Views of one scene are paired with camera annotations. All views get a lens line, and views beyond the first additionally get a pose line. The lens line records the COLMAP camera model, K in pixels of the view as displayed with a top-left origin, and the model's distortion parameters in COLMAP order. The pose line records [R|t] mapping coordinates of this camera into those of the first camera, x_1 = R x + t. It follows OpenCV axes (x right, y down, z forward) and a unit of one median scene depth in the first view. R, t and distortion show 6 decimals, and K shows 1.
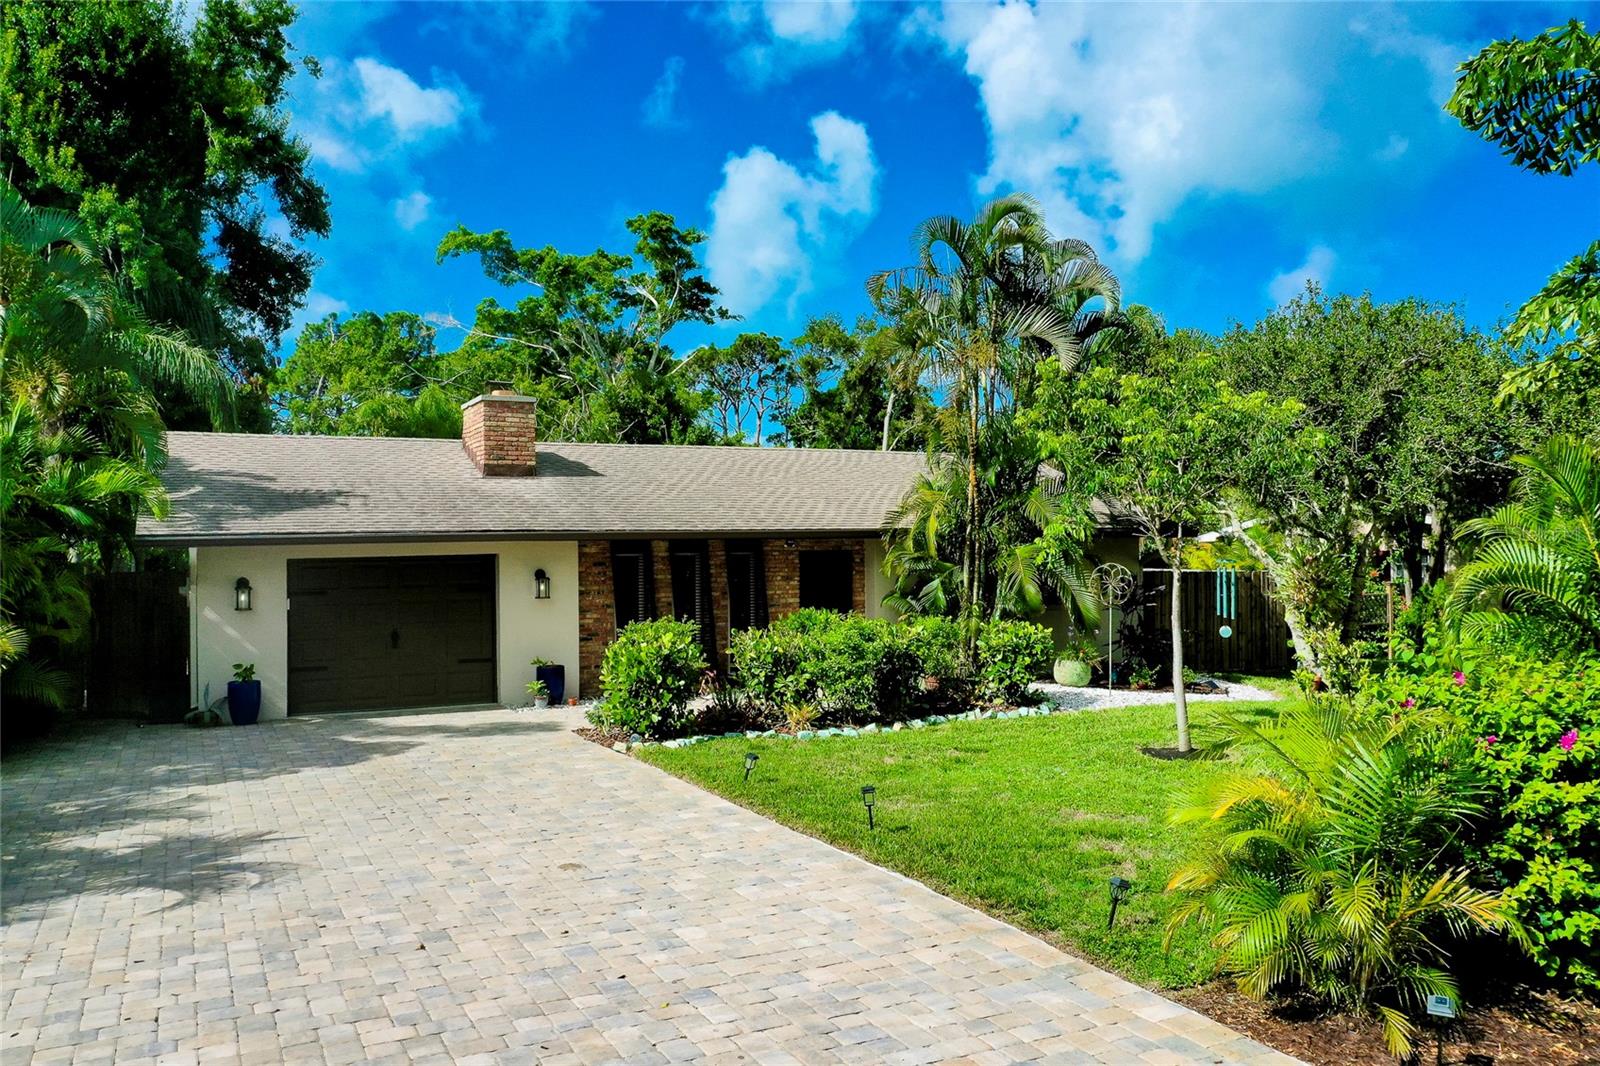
lens RADIAL K [[1271.3, 0, 803.5], [0, 1271.3, 523.0], [0, 0, 1]] dist [-0.002875, 0.008897]
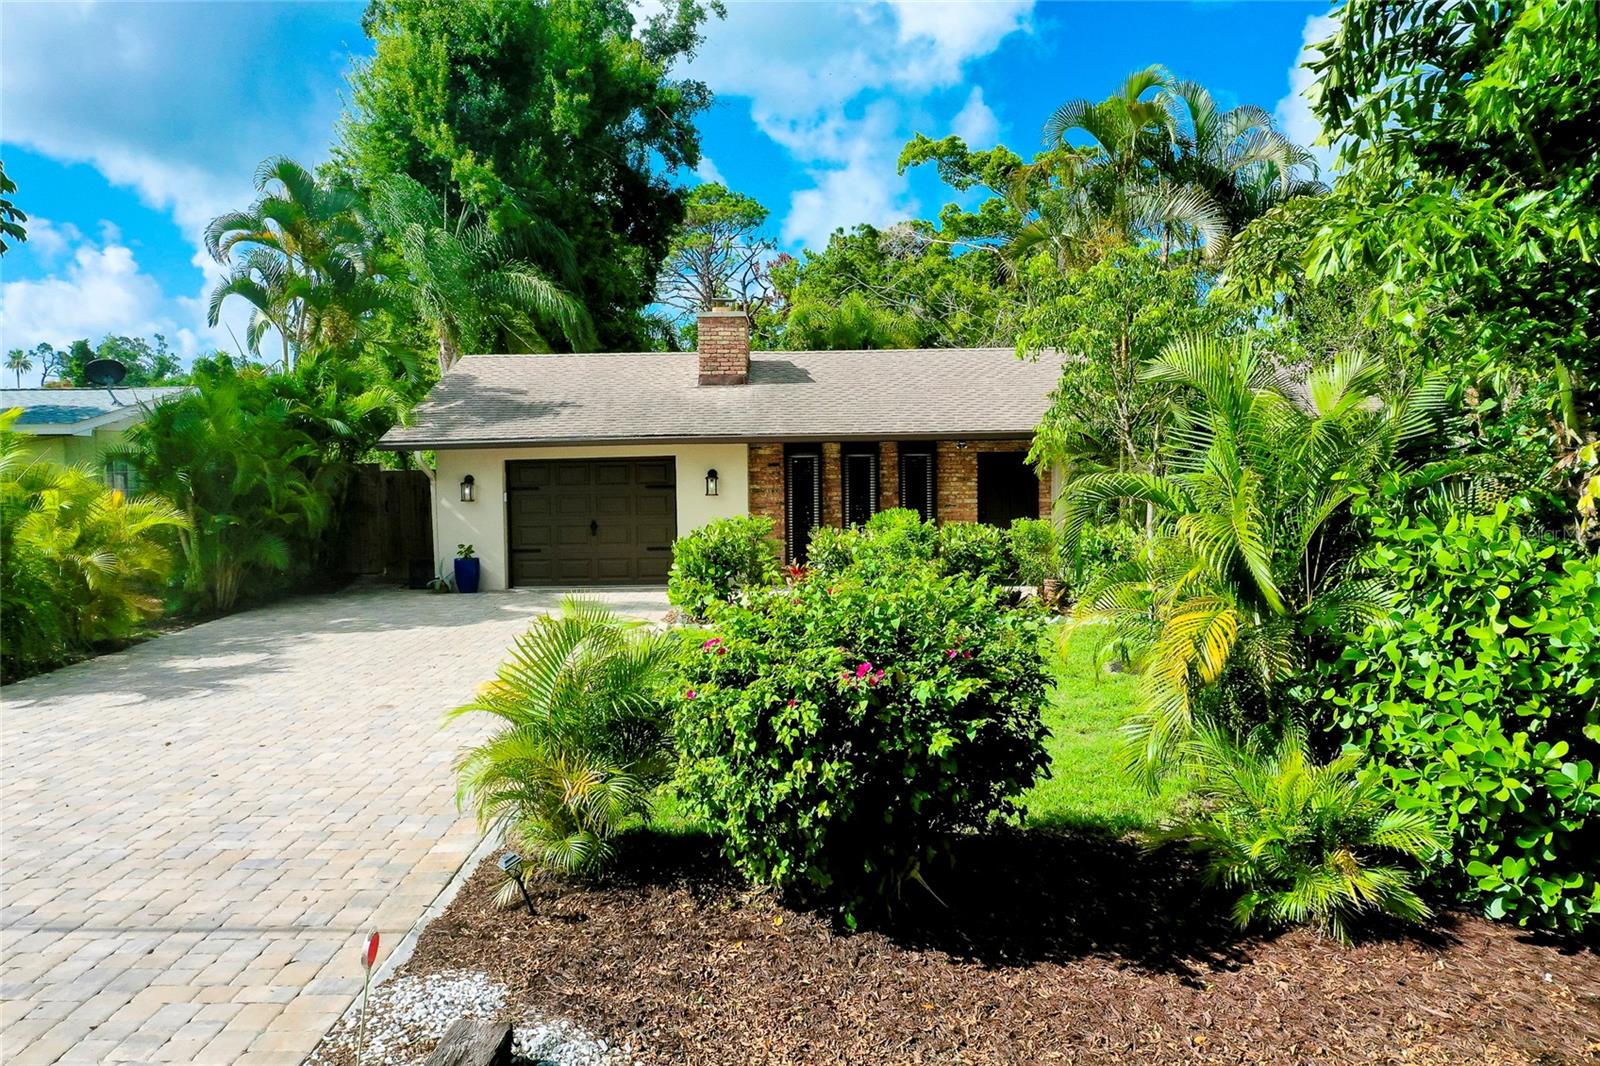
lens RADIAL K [[1271.3, 0, 803.5], [0, 1271.3, 523.0], [0, 0, 1]] dist [-0.002875, 0.008897]
pose [[0.897771, 0.024514, -0.439779, 0.337553], [0.011013, 0.996889, 0.078050, -0.002744], [0.440324, -0.074914, 0.894708, 0.029795]]
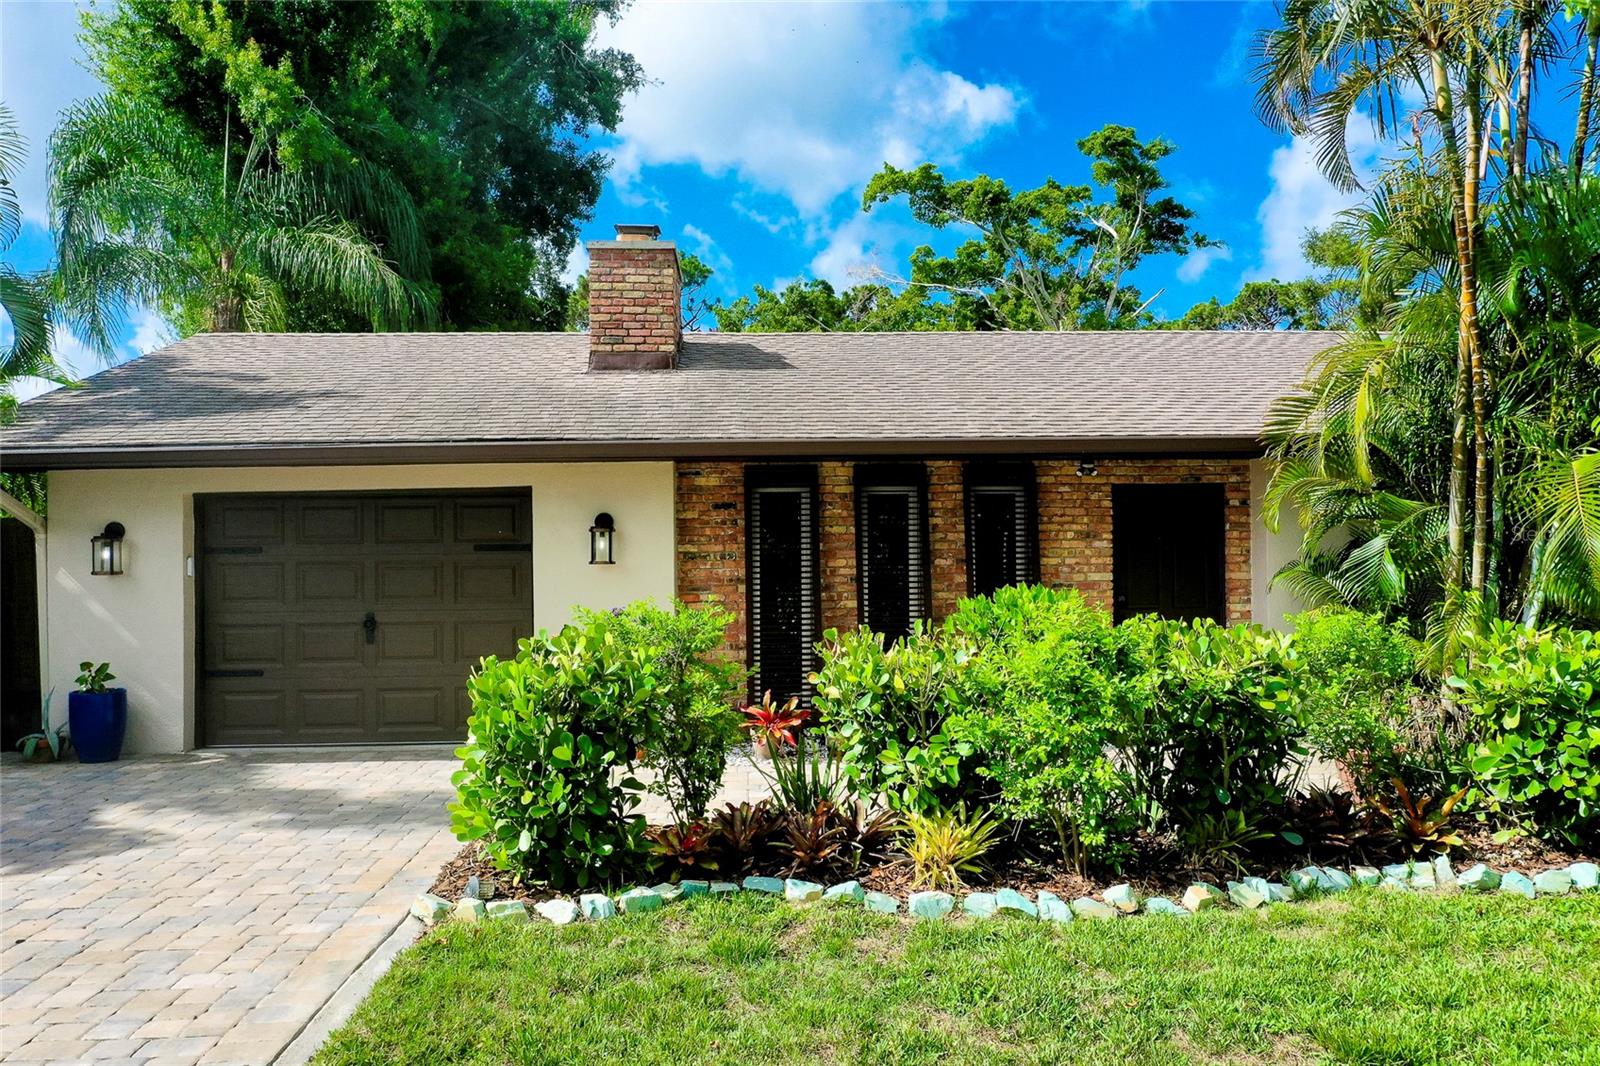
lens RADIAL K [[1271.3, 0, 803.5], [0, 1271.3, 523.0], [0, 0, 1]] dist [-0.002875, 0.008897]
pose [[0.917245, -0.003958, -0.398303, 0.095469], [0.007037, 0.999956, 0.006270, 0.035753], [0.398260, -0.008554, 0.917233, 0.485016]]
